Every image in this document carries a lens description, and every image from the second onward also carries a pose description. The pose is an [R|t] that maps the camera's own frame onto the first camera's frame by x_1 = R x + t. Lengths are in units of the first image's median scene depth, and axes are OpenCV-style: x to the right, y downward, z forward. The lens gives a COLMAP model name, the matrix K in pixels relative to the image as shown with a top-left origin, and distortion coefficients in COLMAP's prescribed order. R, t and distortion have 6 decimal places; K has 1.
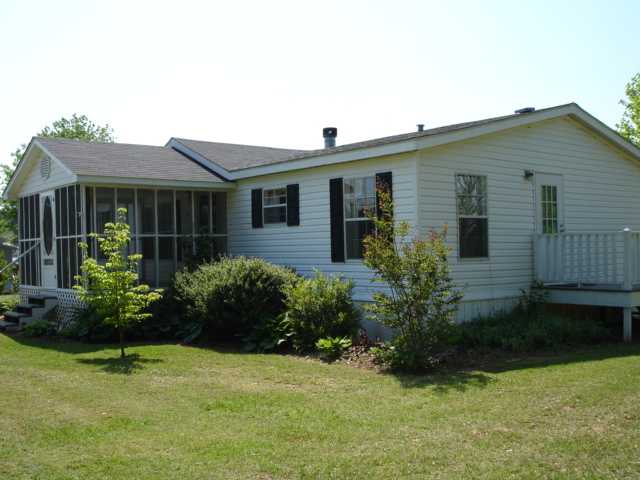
lens RADIAL K [[716.8, 0, 320.0], [0, 716.8, 240.0], [0, 0, 1]] dist [-0.017151, -0.356234]
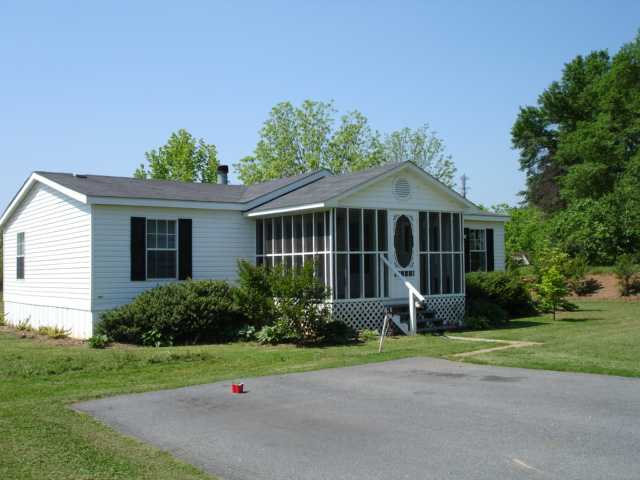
lens RADIAL K [[716.8, 0, 320.0], [0, 716.8, 240.0], [0, 0, 1]] dist [-0.017151, -0.356234]
pose [[0.043099, 0.059412, 0.997303, -1.603499], [-0.000875, 0.998232, -0.059429, 0.048216], [-0.999070, 0.001689, 0.043075, 1.136696]]
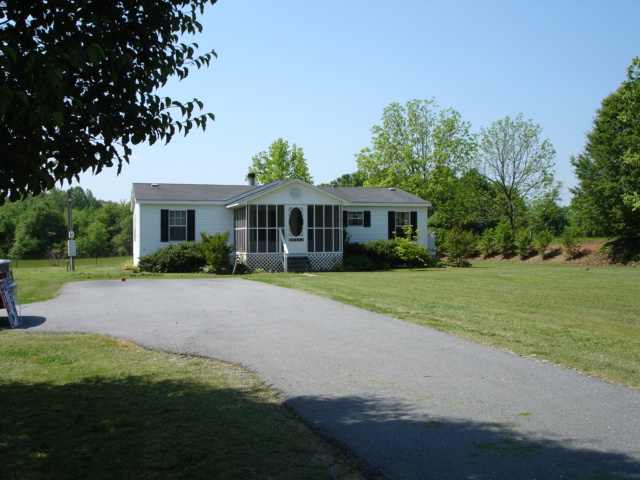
lens RADIAL K [[716.8, 0, 320.0], [0, 716.8, 240.0], [0, 0, 1]] dist [-0.017151, -0.356234]
pose [[0.381268, 0.016335, 0.924320, -2.379131], [-0.016955, 0.999799, -0.010675, 0.055569], [-0.924309, -0.011602, 0.381469, 0.153174]]
